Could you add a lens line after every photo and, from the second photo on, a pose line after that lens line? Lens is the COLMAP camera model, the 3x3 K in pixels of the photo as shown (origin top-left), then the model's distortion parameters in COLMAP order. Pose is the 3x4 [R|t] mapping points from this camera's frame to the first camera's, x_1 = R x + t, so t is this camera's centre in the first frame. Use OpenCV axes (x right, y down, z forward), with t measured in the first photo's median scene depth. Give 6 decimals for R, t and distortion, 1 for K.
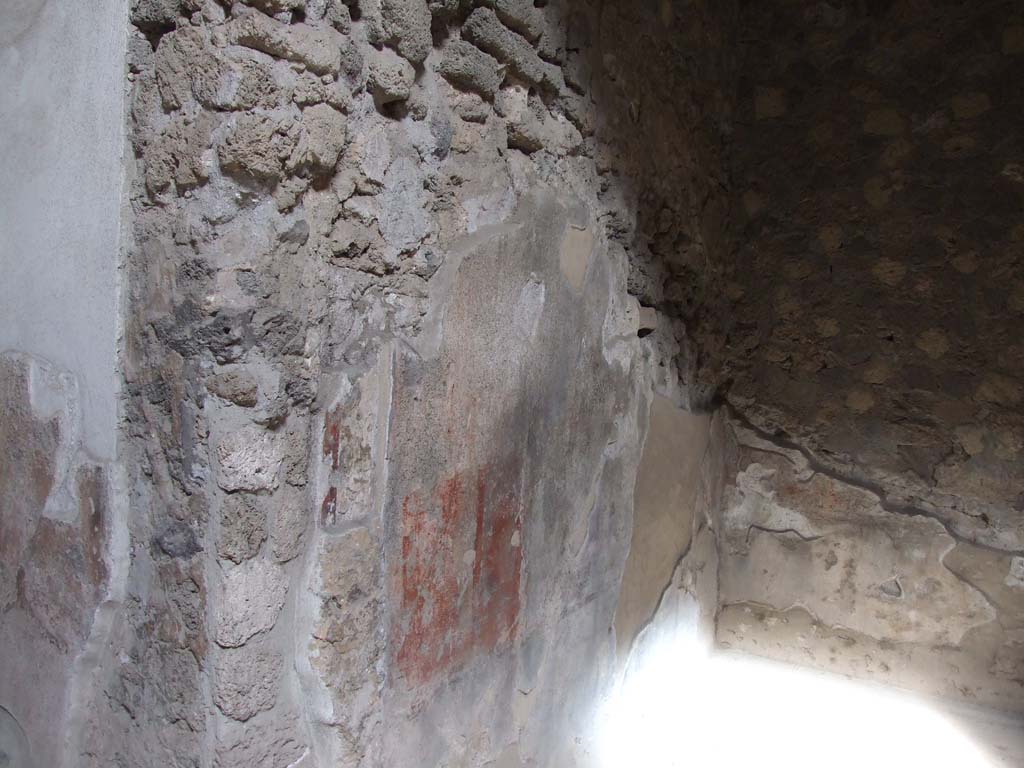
lens RADIAL K [[827.9, 0, 507.7], [0, 827.9, 377.9], [0, 0, 1]] dist [-0.029606, -0.000018]
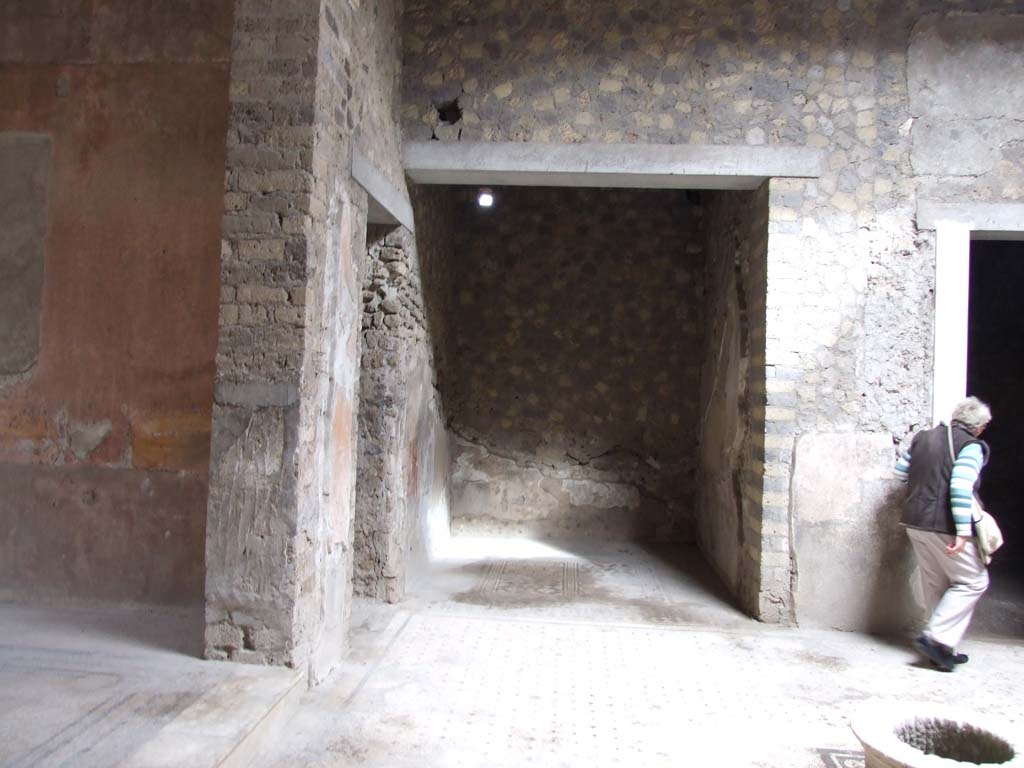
lens RADIAL K [[827.9, 0, 512.7], [0, 827.9, 384.8], [0, 0, 1]] dist [-0.029606, -0.000018]
pose [[0.897032, -0.007883, 0.441895, -0.638095], [0.033694, 0.998151, -0.050591, 0.038581], [-0.440679, 0.060271, 0.895639, -1.210969]]
